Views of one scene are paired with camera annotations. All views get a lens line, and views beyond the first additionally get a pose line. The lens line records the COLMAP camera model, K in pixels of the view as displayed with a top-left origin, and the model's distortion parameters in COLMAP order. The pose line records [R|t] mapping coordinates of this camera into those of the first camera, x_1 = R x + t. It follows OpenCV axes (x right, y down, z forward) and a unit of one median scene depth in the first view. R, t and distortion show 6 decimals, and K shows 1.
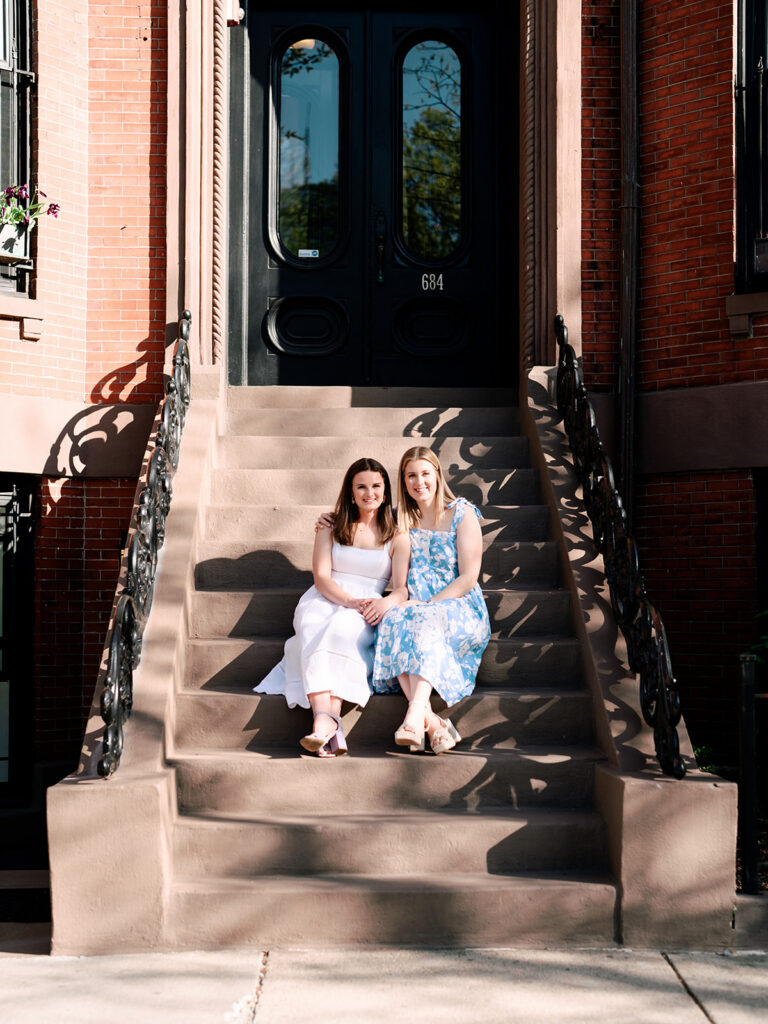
lens RADIAL K [[2408.9, 0, 384.0], [0, 2408.9, 512.0], [0, 0, 1]] dist [-0.408278, 5.232134]
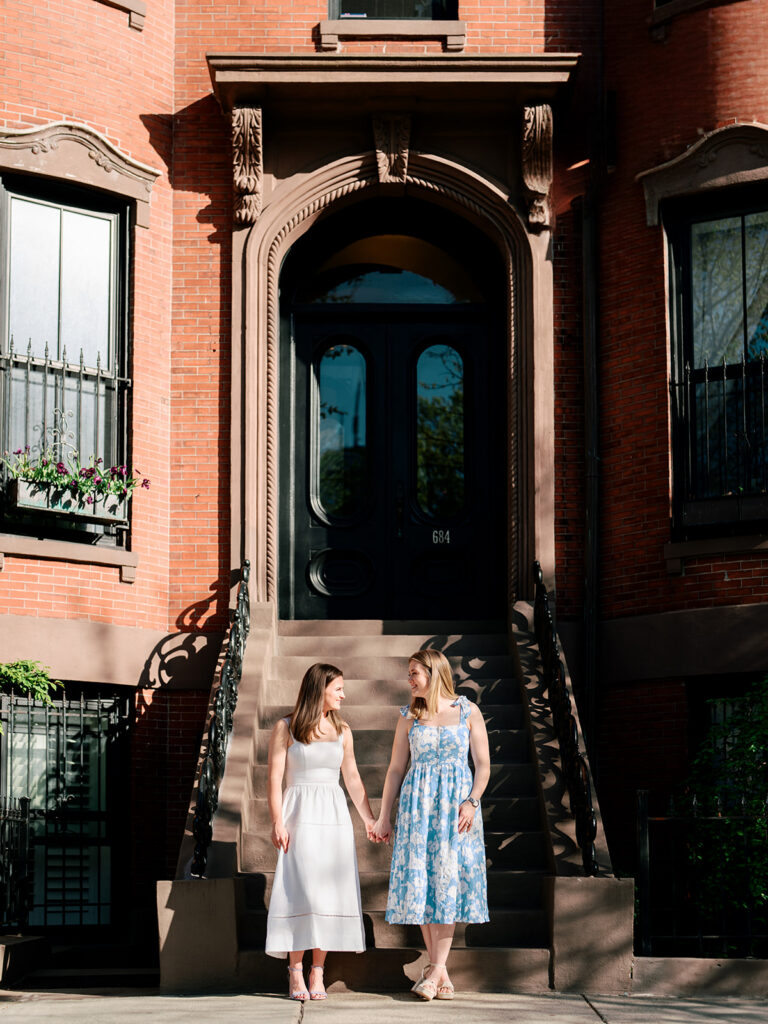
lens RADIAL K [[2408.9, 0, 384.0], [0, 2408.9, 512.0], [0, 0, 1]] dist [-0.408278, 5.232134]
pose [[0.999742, -0.009713, -0.020533, 0.018253], [0.007441, 0.994124, -0.107987, 0.030535], [0.021461, 0.107807, 0.993940, -0.286291]]
